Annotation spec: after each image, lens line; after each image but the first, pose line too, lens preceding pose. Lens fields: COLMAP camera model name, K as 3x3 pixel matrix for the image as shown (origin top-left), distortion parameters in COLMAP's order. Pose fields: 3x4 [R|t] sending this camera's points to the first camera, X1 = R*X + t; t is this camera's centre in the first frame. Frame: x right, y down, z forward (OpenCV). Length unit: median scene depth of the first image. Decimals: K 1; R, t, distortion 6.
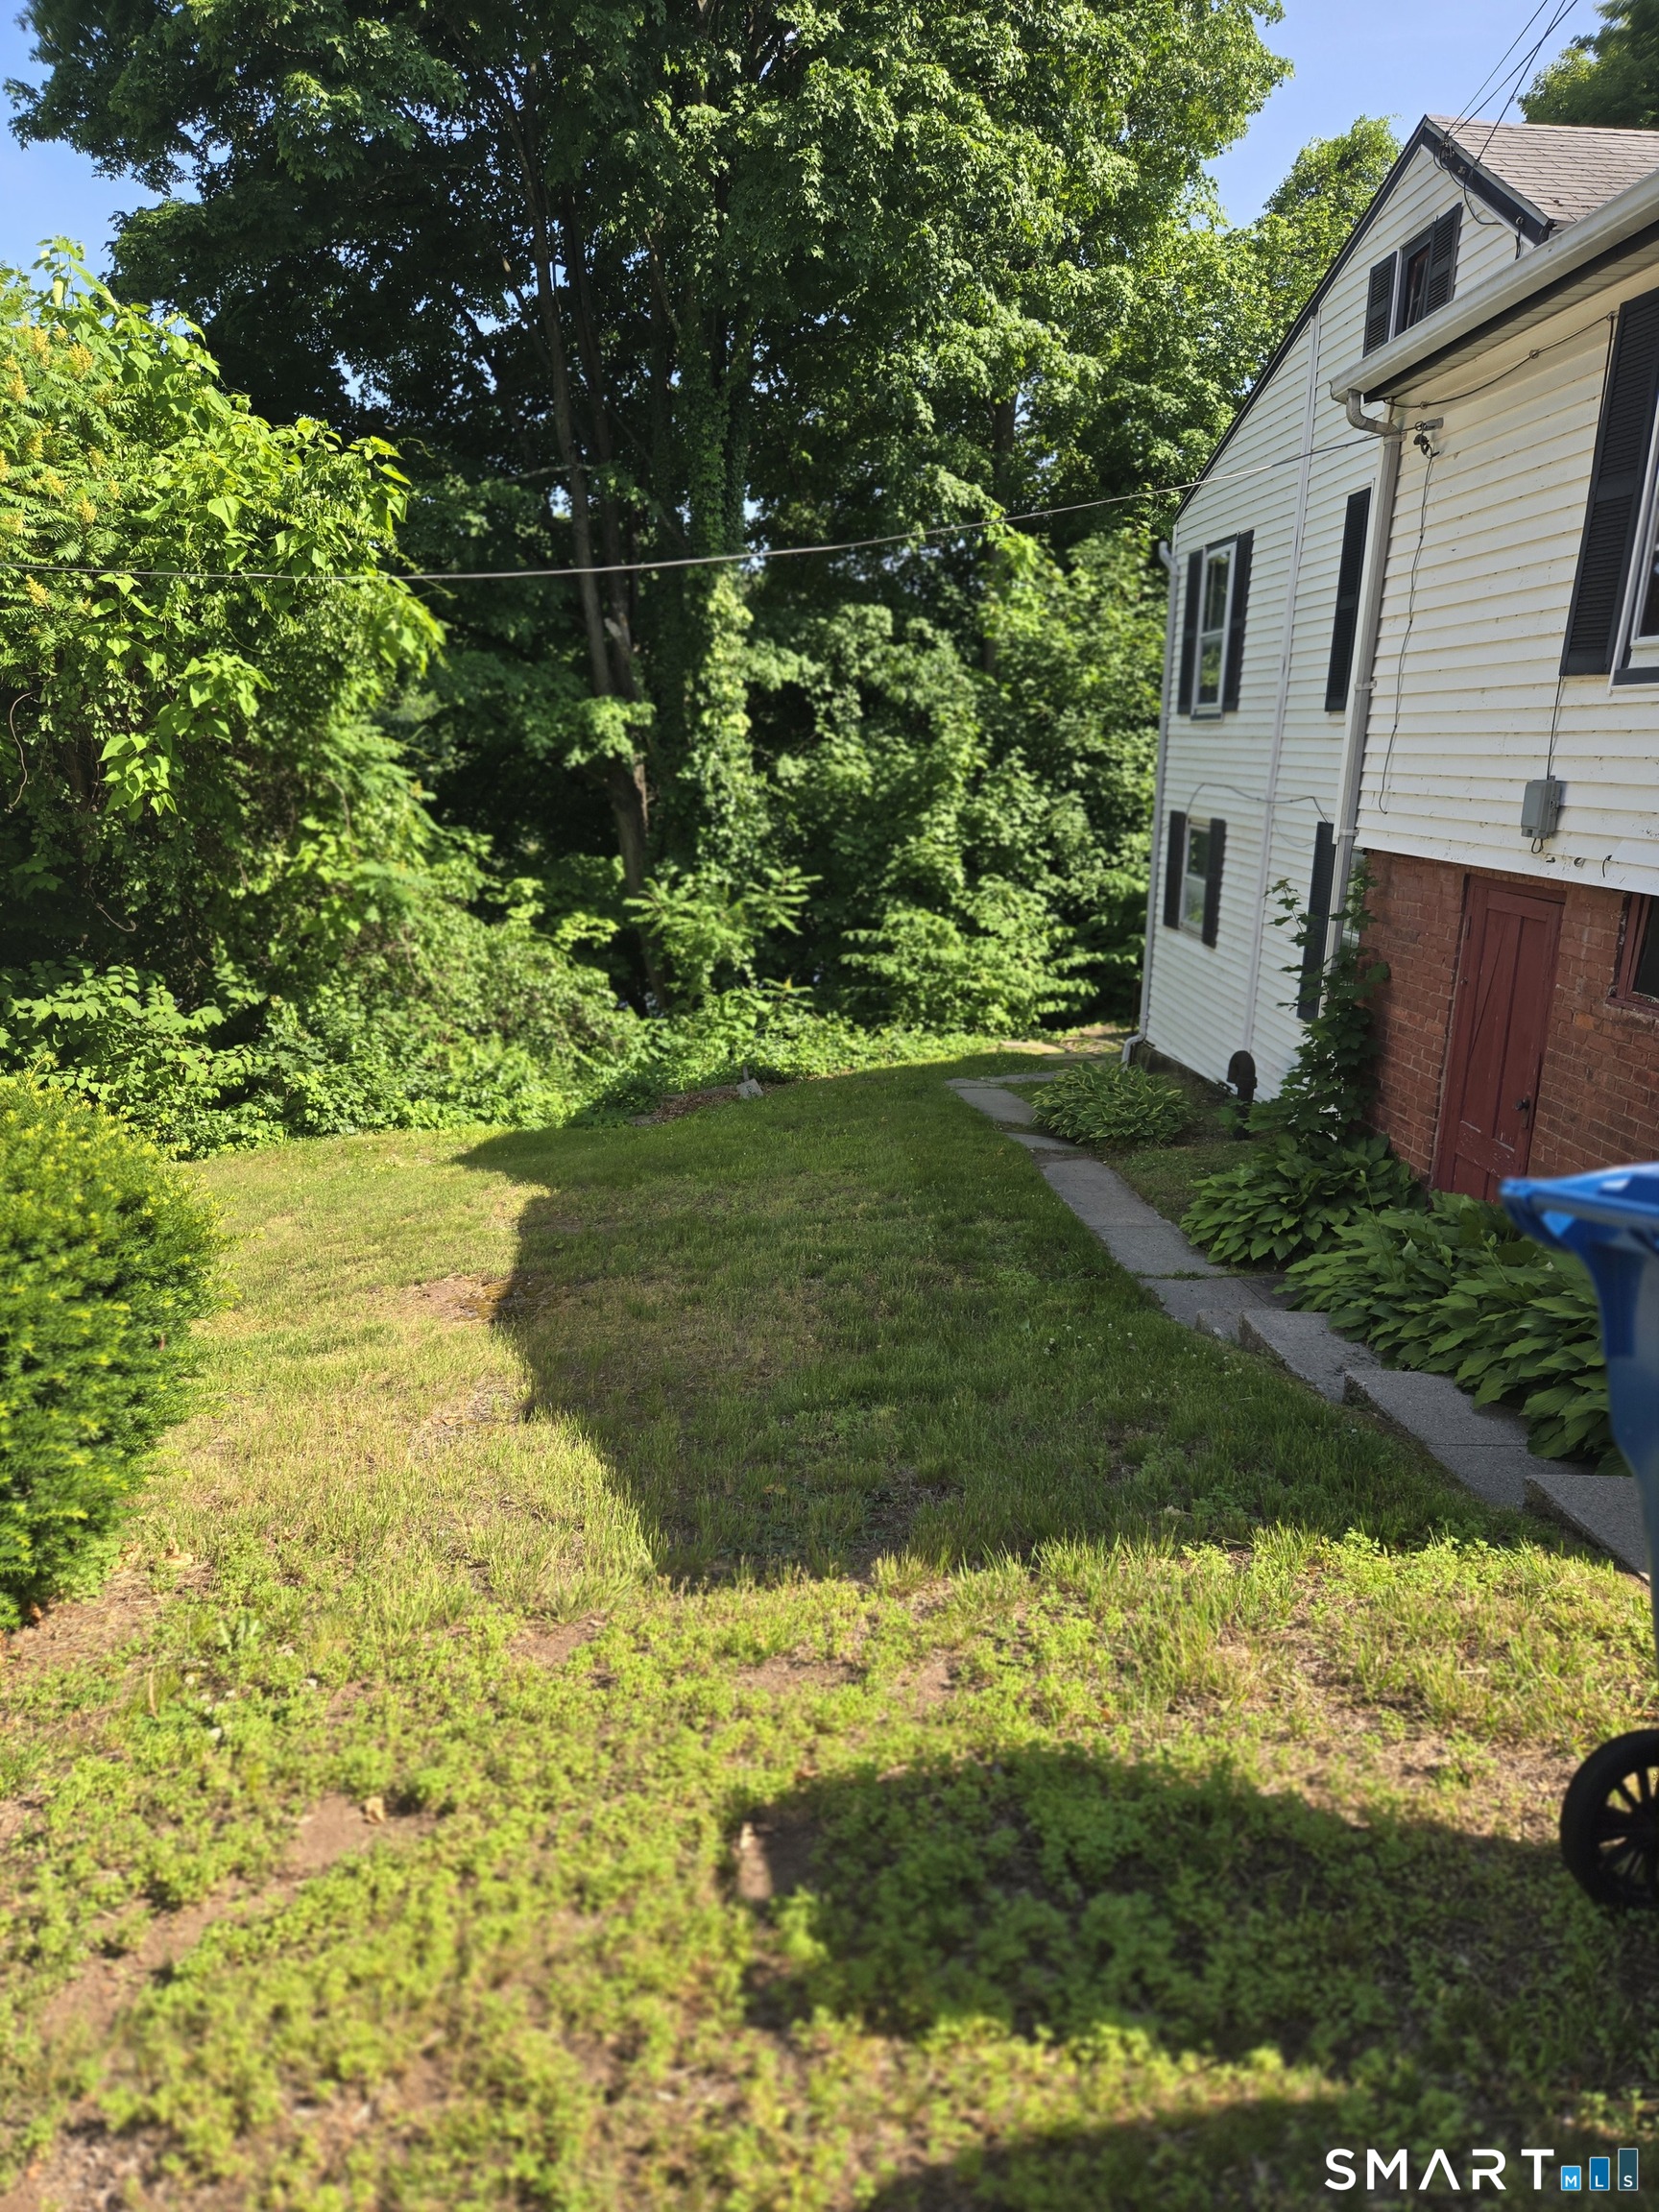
lens RADIAL K [[1496.1, 0, 827.6], [0, 1496.1, 1117.5], [0, 0, 1]] dist [0.086849, -0.066277]
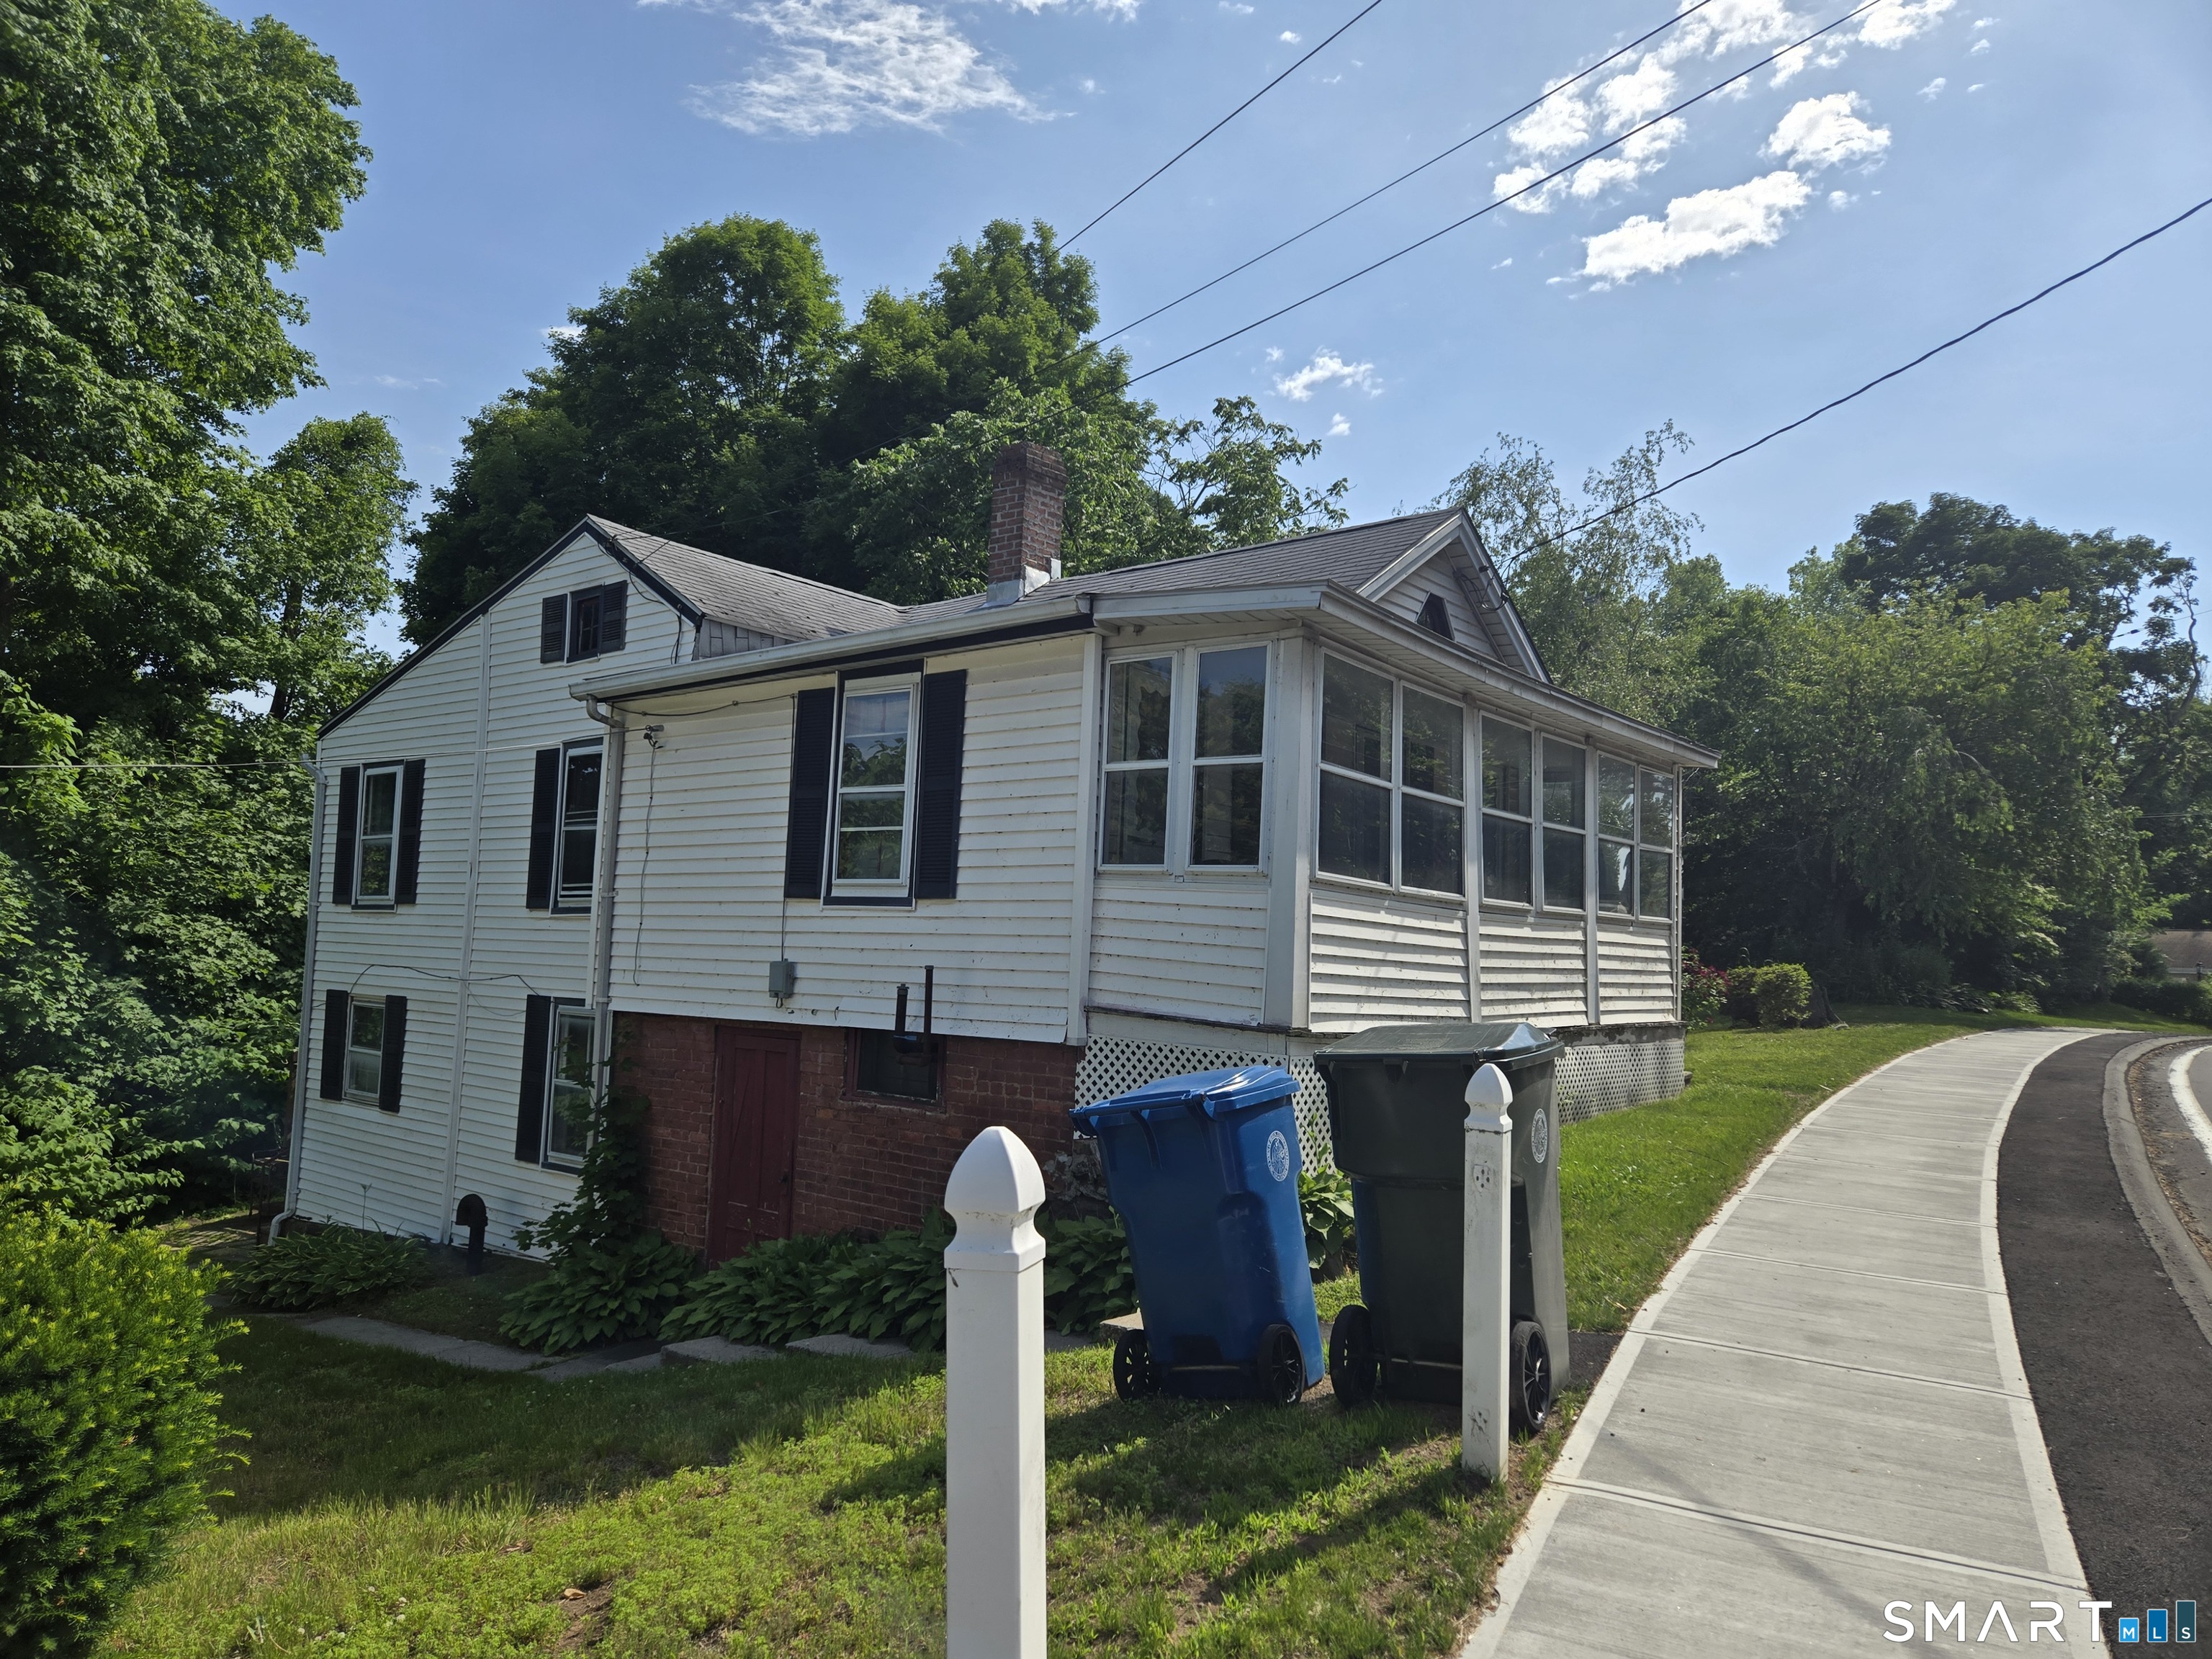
lens RADIAL K [[1488.4, 0, 1099.6], [0, 1488.4, 831.5], [0, 0, 1]] dist [0.093747, -0.061690]
pose [[0.677204, 0.060170, 0.733331, -0.219989], [0.162773, 0.959707, -0.229059, 0.027320], [-0.717565, 0.274486, 0.640123, -0.124755]]
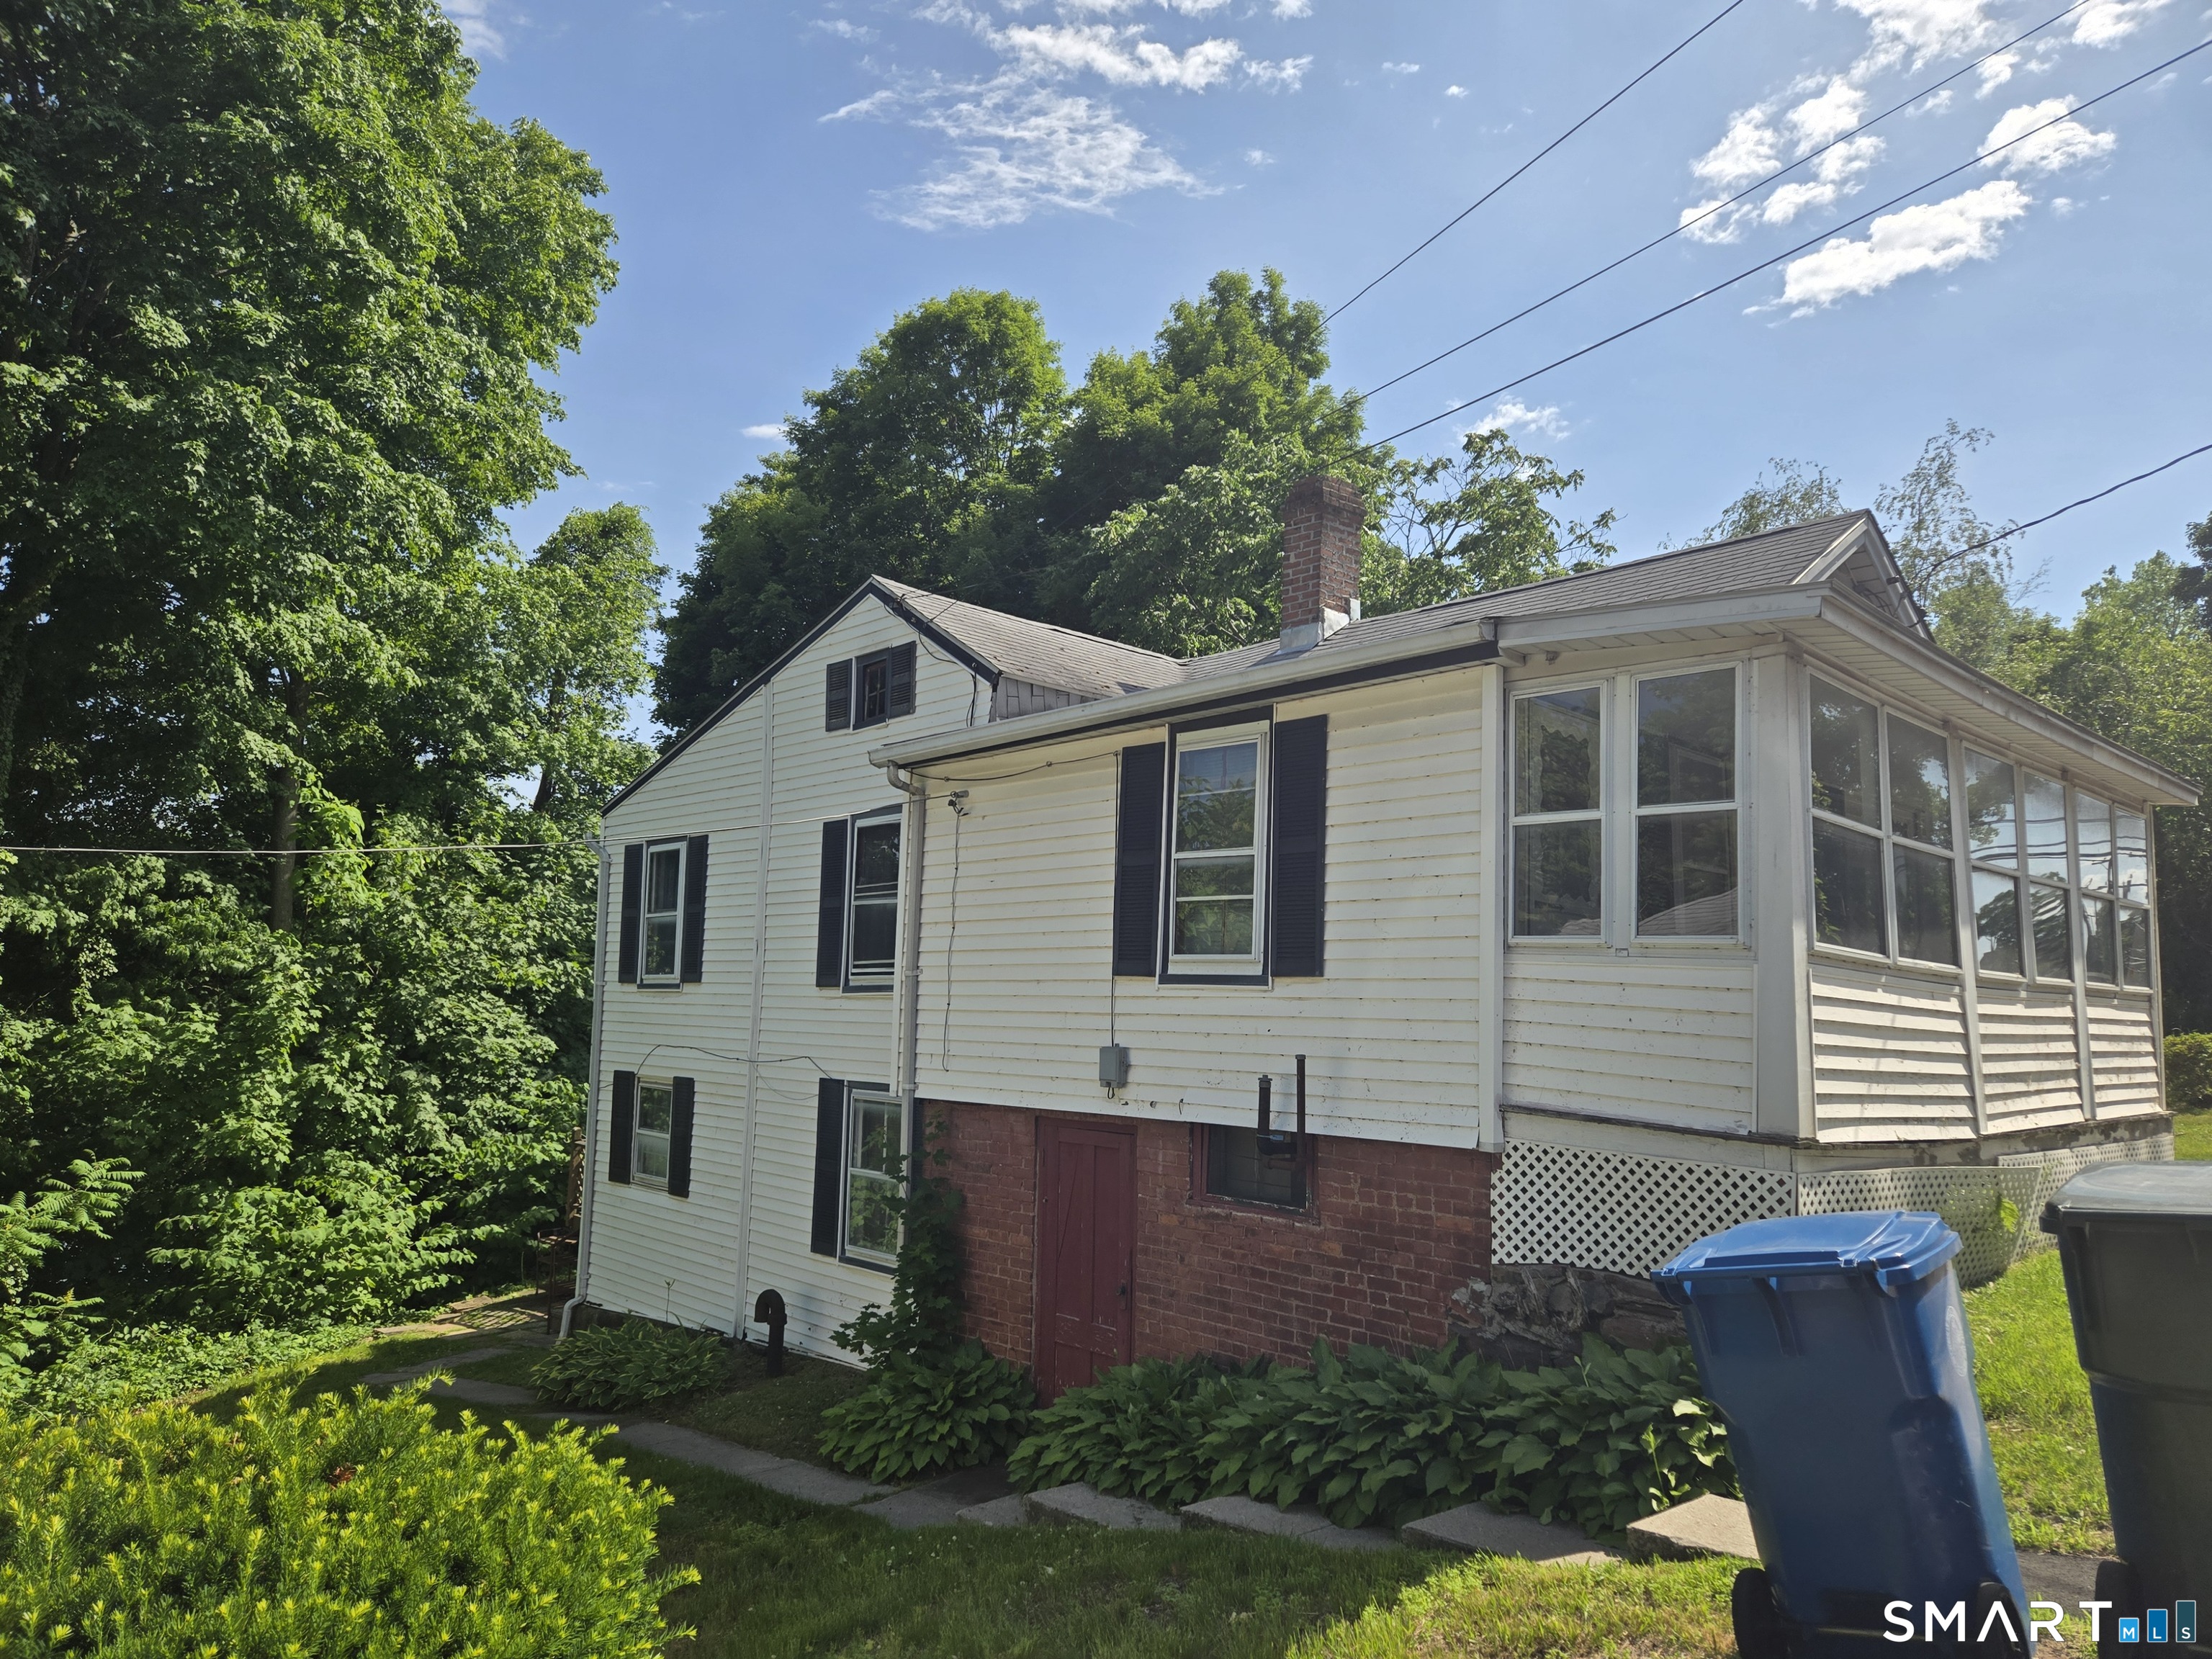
lens RADIAL K [[1496.1, 0, 1100.6], [0, 1496.1, 845.8], [0, 0, 1]] dist [0.086849, -0.066277]
pose [[0.769061, 0.066512, 0.635705, -0.214993], [0.149791, 0.948120, -0.280412, -0.005501], [-0.621376, 0.310877, 0.719199, -0.022536]]
